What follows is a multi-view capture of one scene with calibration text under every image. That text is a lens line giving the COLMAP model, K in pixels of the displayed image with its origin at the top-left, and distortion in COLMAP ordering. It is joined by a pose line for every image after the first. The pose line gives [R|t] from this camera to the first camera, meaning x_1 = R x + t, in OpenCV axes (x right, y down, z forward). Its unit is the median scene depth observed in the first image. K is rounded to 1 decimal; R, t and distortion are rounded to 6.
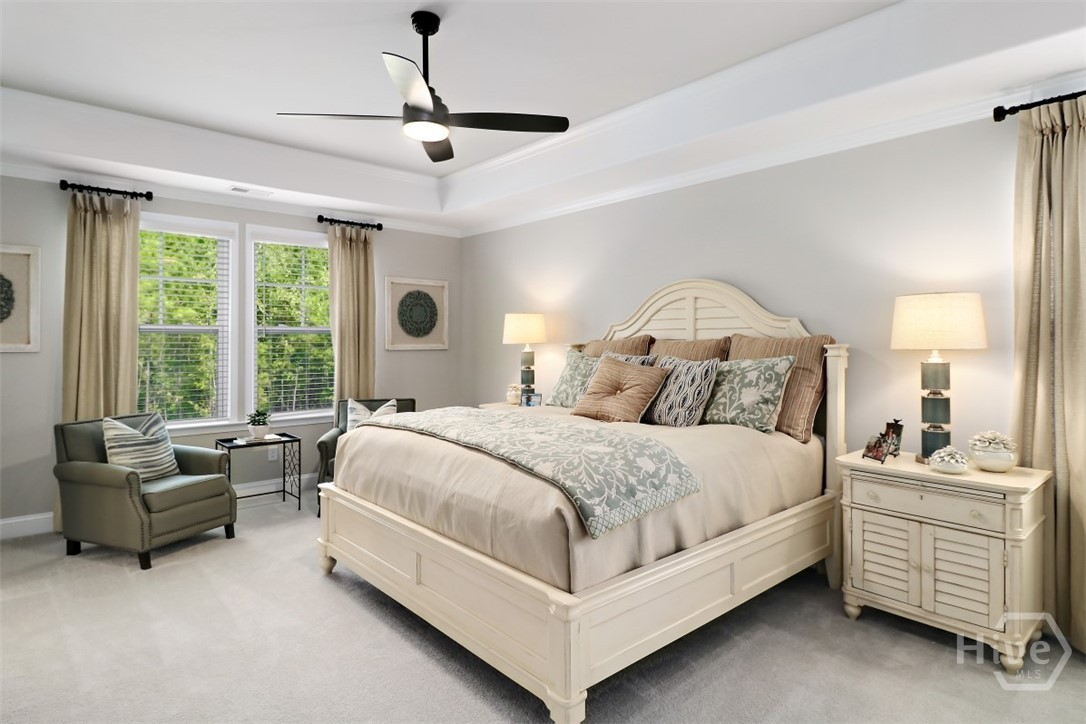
lens RADIAL K [[595.5, 0, 530.5], [0, 595.5, 344.8], [0, 0, 1]] dist [-0.000205, -0.001551]
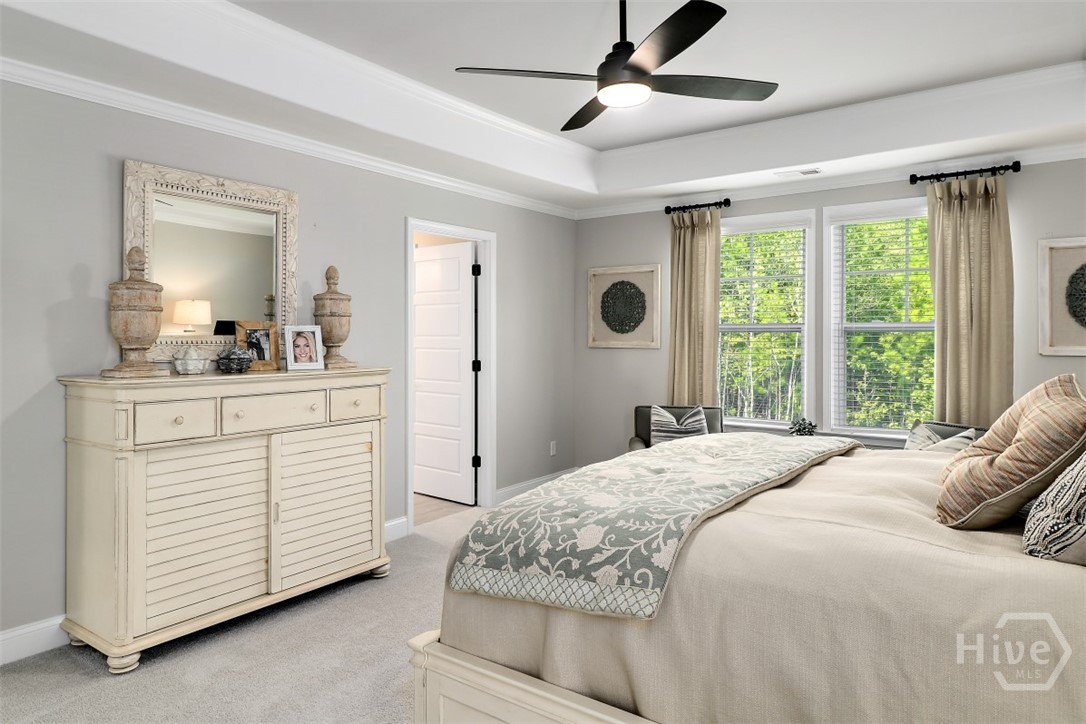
lens RADIAL K [[674.9, 0, 543.9], [0, 674.9, 341.2], [0, 0, 1]] dist [0.004879, 0.000788]
pose [[0.221586, 0.002305, -0.975138, 0.463574], [-0.009219, 0.999957, 0.000268, -0.001087], [0.975097, 0.008930, 0.221598, 0.424327]]
